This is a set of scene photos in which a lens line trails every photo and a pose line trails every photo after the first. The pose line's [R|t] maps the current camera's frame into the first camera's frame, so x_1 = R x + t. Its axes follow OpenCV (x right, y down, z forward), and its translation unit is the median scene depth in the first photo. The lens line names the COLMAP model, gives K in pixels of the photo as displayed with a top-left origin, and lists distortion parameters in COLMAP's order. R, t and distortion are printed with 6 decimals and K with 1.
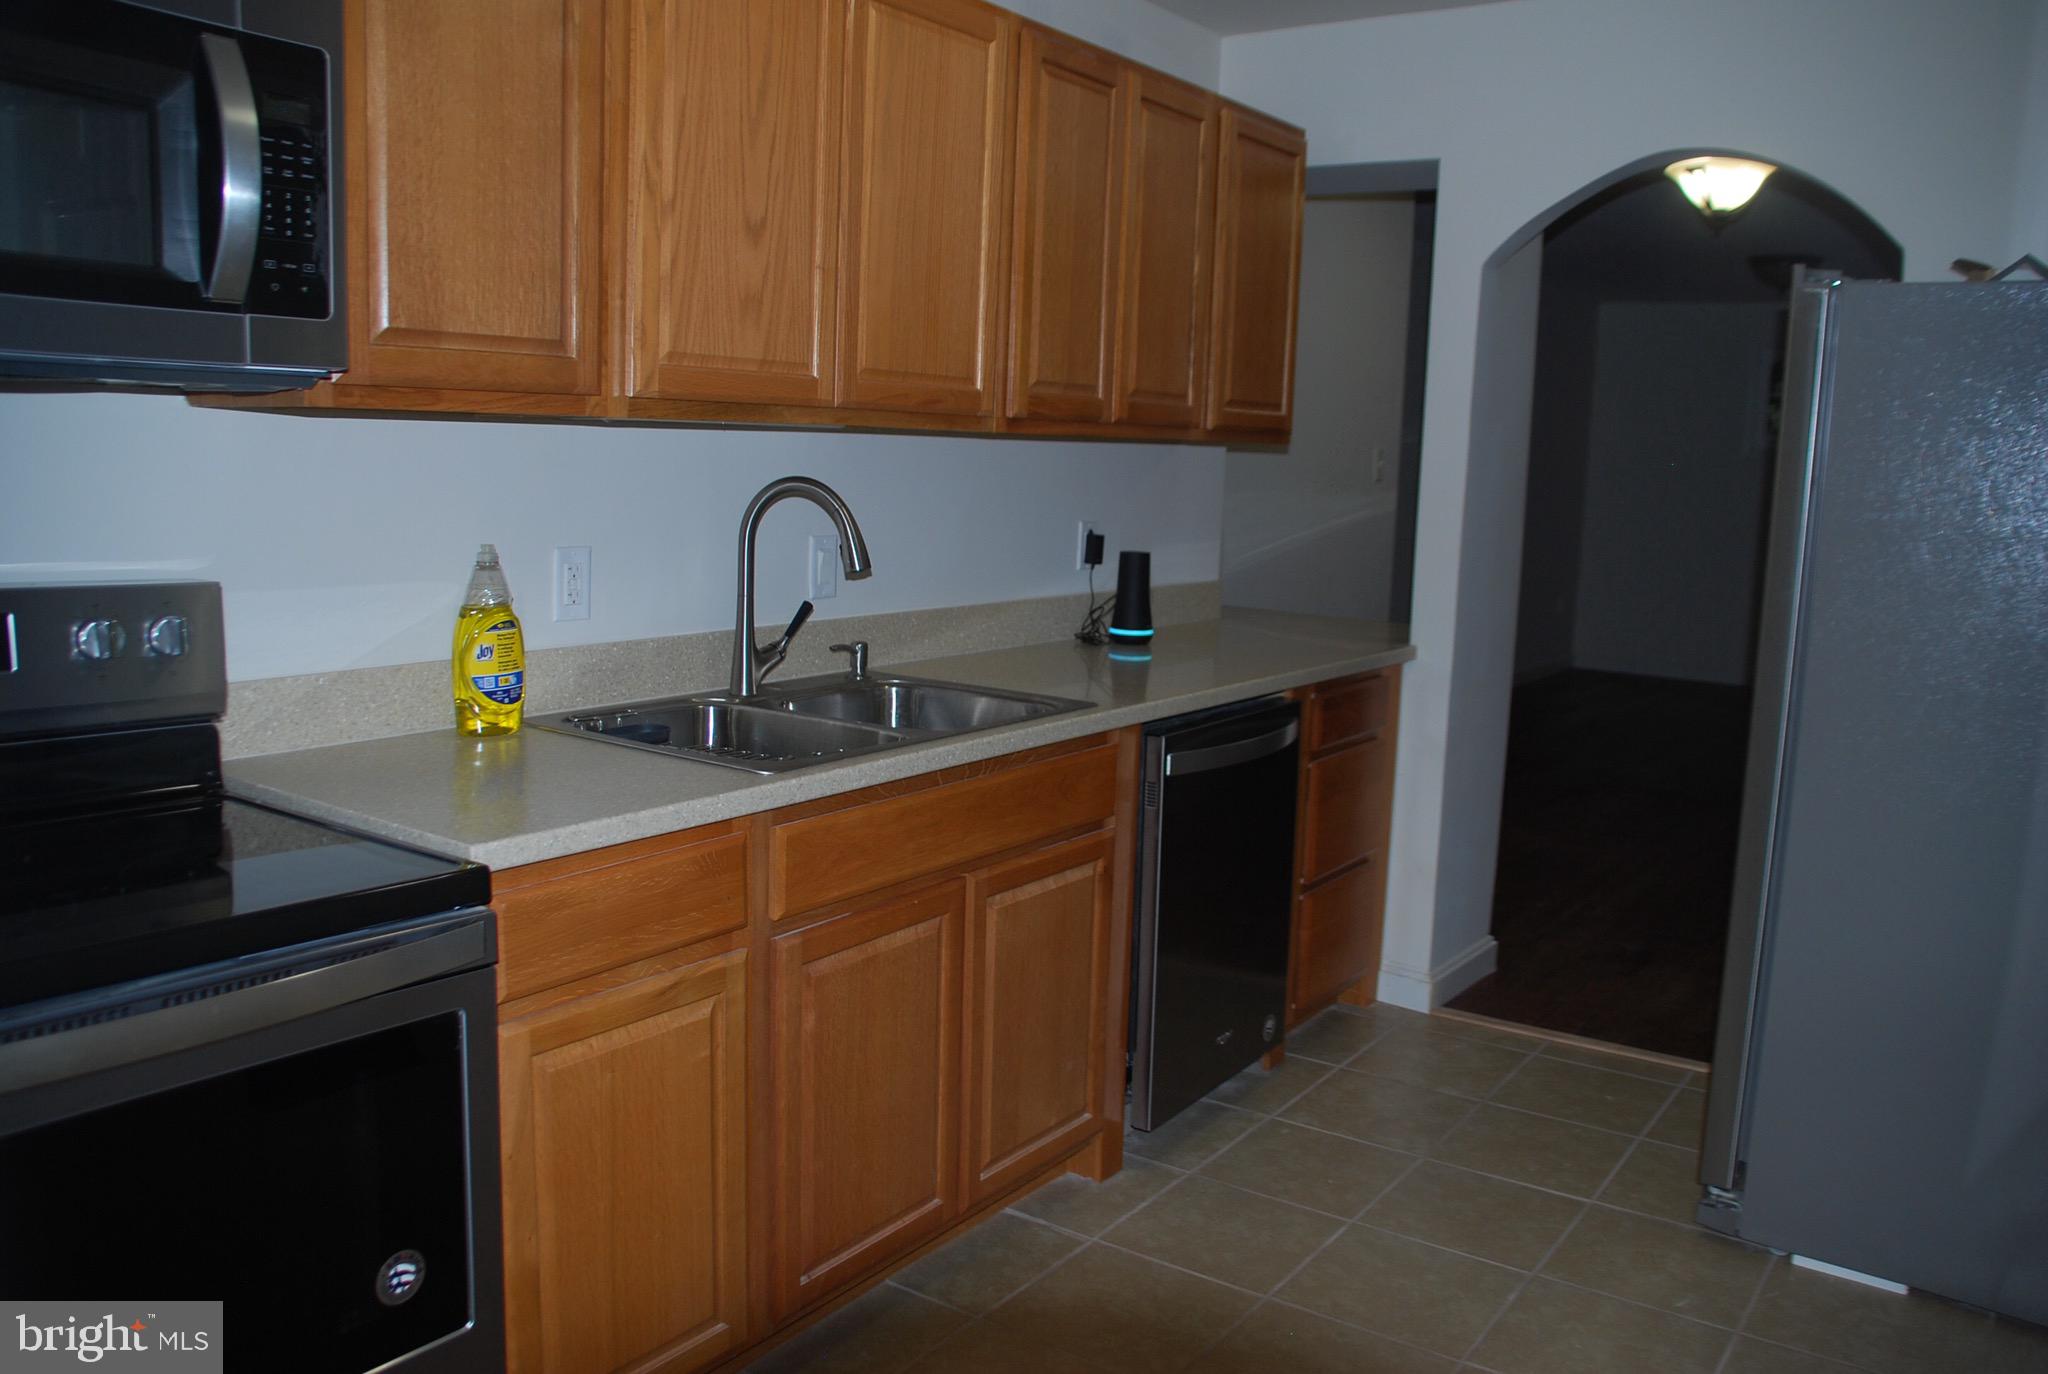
lens RADIAL K [[1583.8, 0, 1024.0], [0, 1583.8, 687.0], [0, 0, 1]] dist [-0.146783, 0.117894]
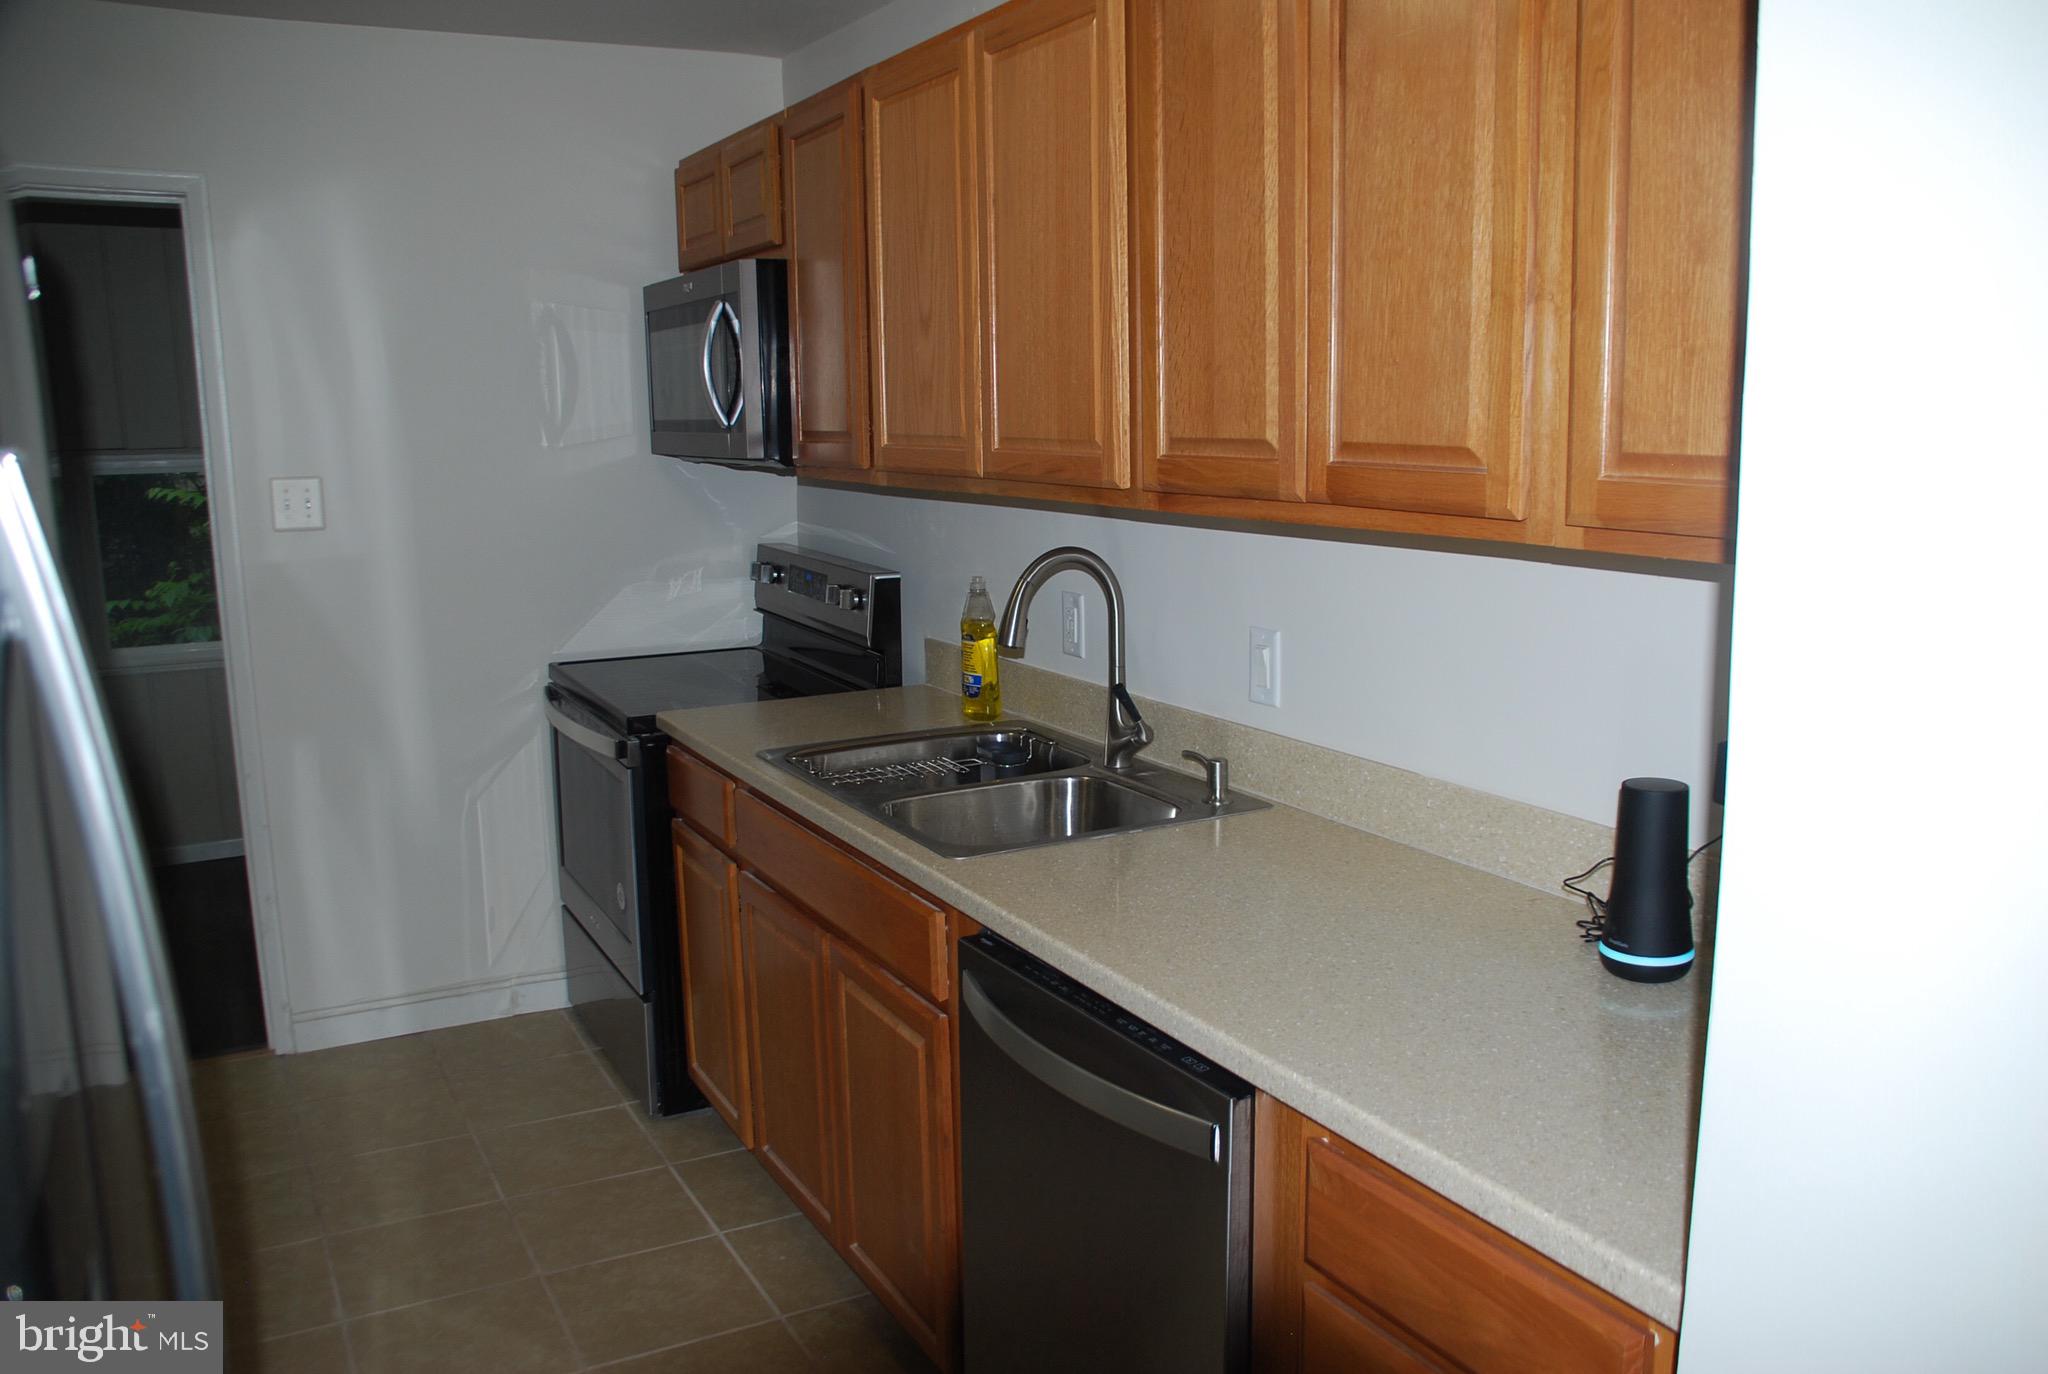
lens RADIAL K [[1583.8, 0, 1024.0], [0, 1583.8, 687.0], [0, 0, 1]] dist [-0.146783, 0.117894]
pose [[-0.445675, 0.127356, -0.886089, 0.680405], [-0.134626, 0.969036, 0.206990, -0.227034], [0.885014, 0.211541, -0.414730, 1.277813]]
